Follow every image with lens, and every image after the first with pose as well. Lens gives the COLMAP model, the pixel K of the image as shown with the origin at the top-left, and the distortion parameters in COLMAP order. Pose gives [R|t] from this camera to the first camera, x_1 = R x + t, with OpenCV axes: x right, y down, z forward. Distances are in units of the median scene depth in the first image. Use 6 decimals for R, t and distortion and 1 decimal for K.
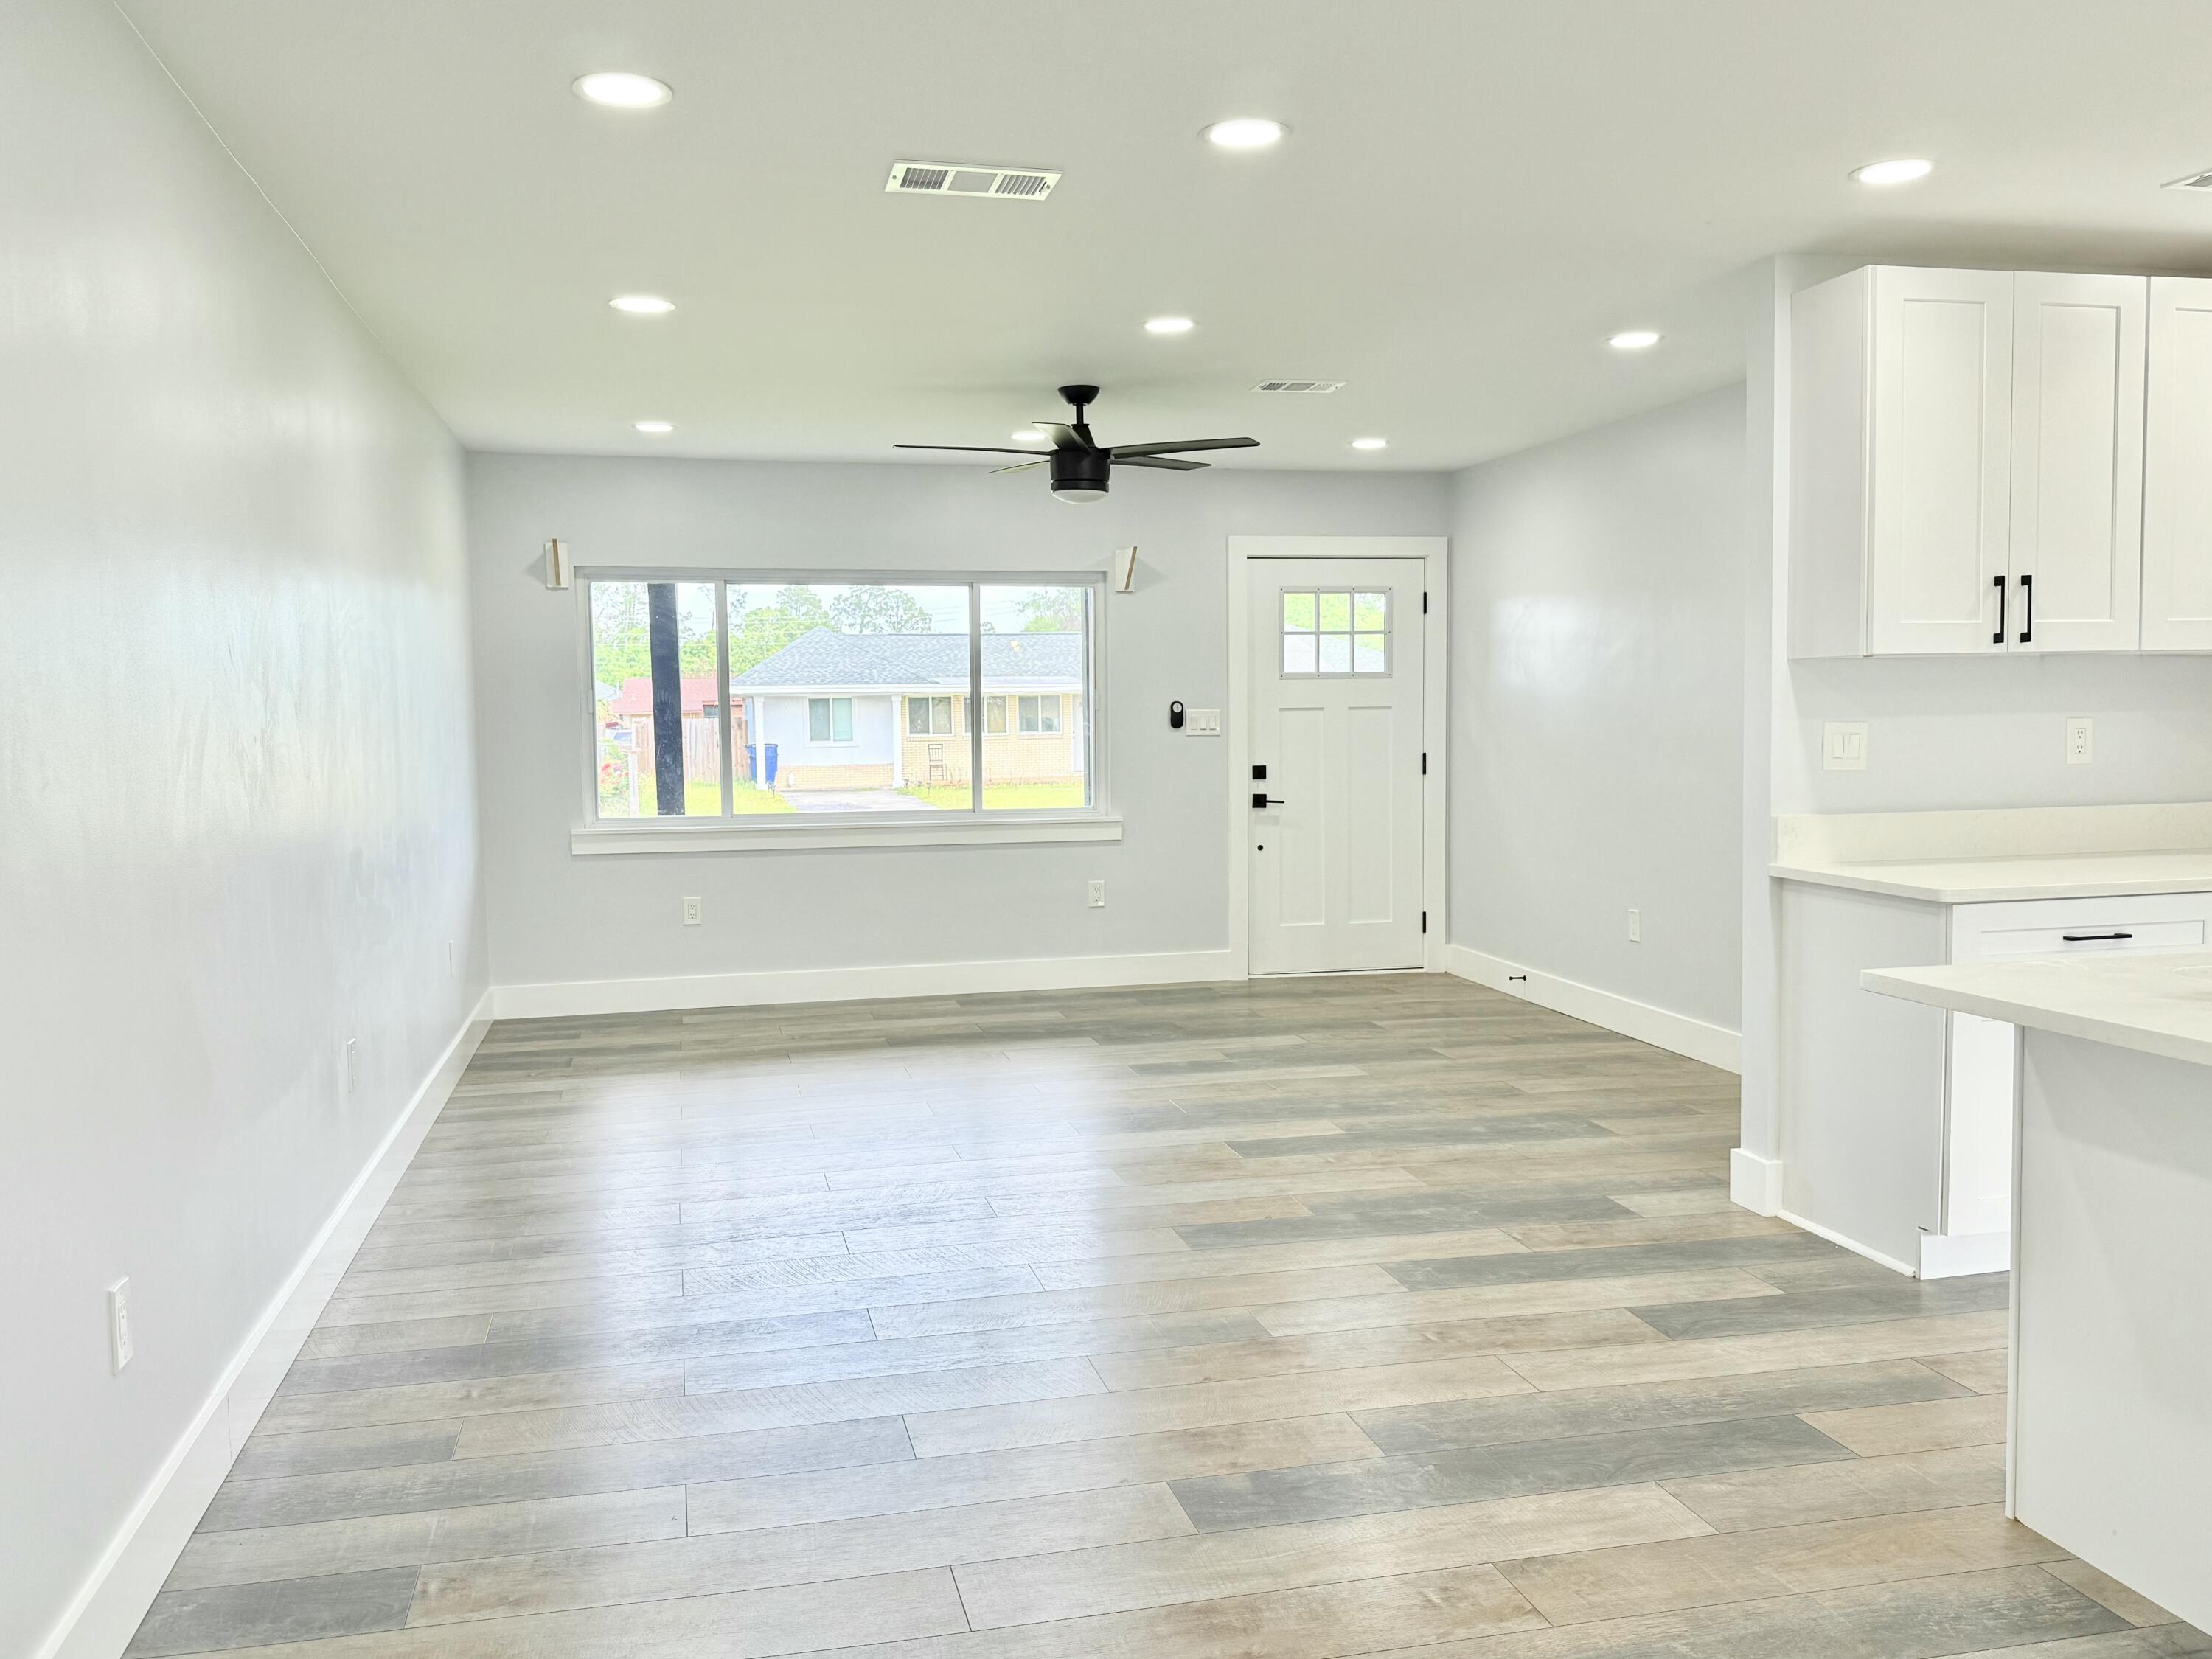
lens RADIAL K [[1789.2, 0, 1099.2], [0, 1789.2, 837.6], [0, 0, 1]] dist [-0.001002, -0.007844]
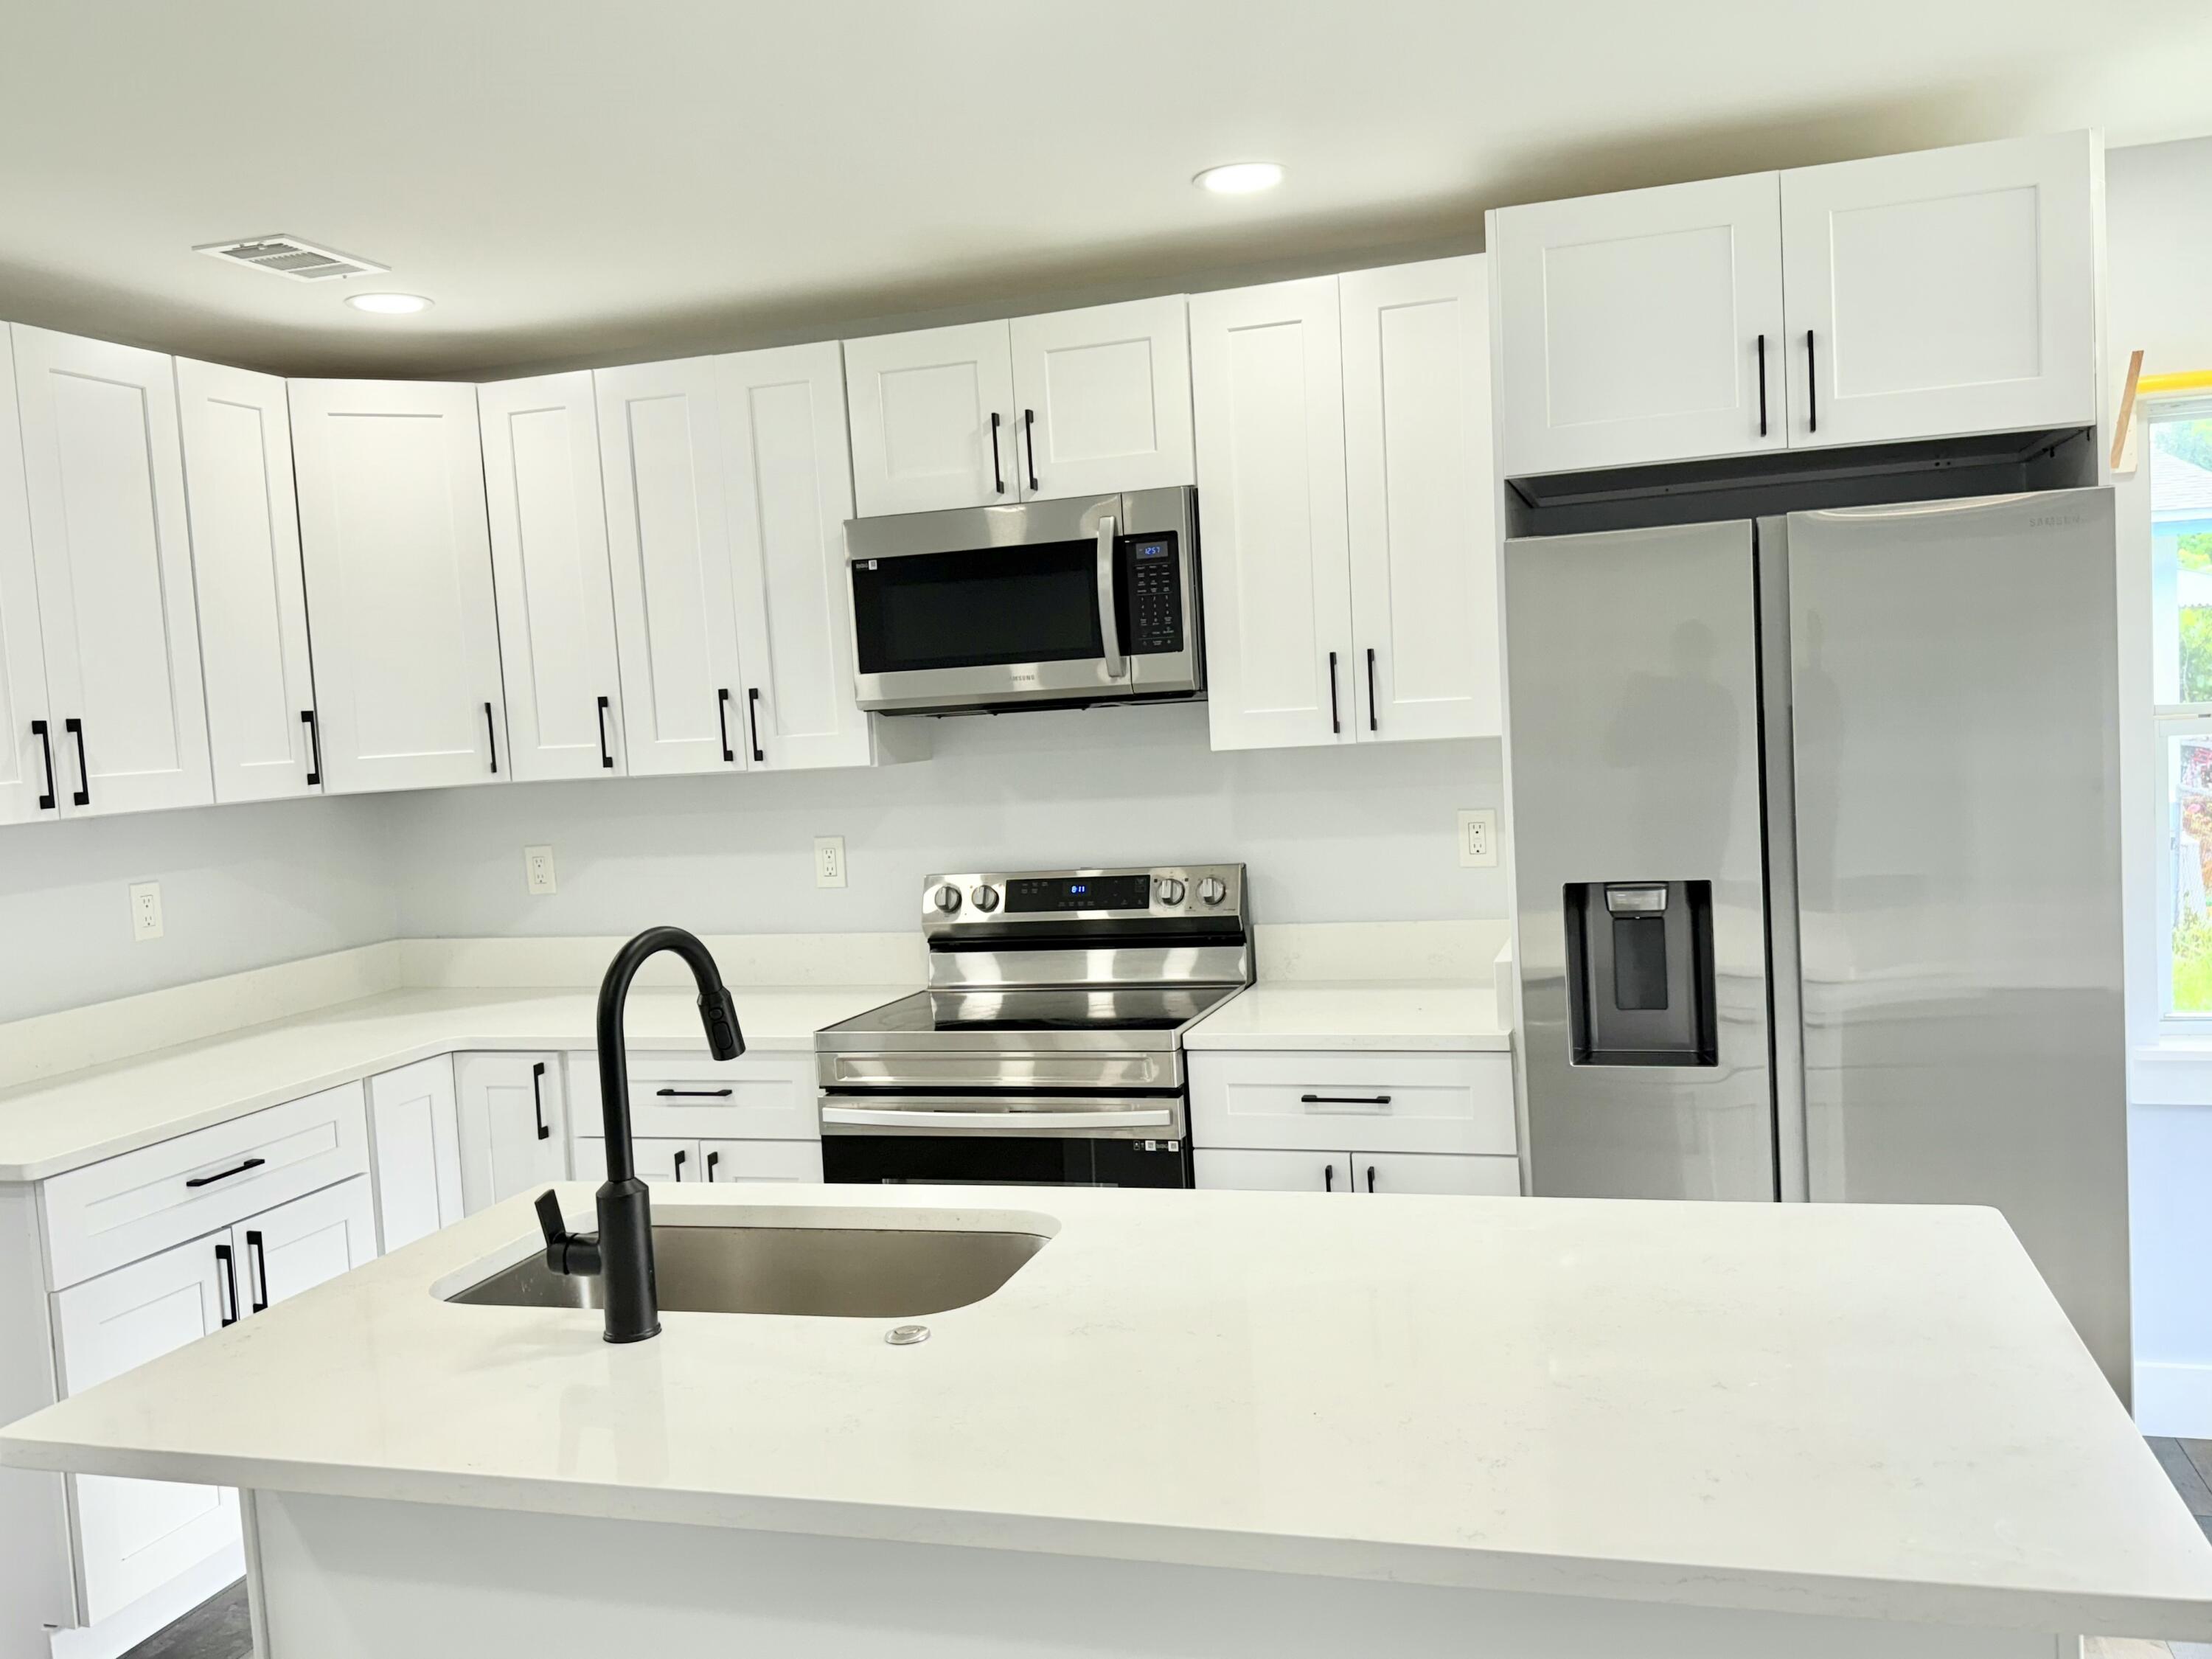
lens RADIAL K [[1789.2, 0, 1099.7], [0, 1789.2, 836.3], [0, 0, 1]] dist [-0.001002, -0.007844]
pose [[0.499438, -0.073790, 0.863201, 0.070903], [0.111763, 0.993528, 0.020266, -0.062423], [-0.859110, 0.086353, 0.504453, 0.235458]]
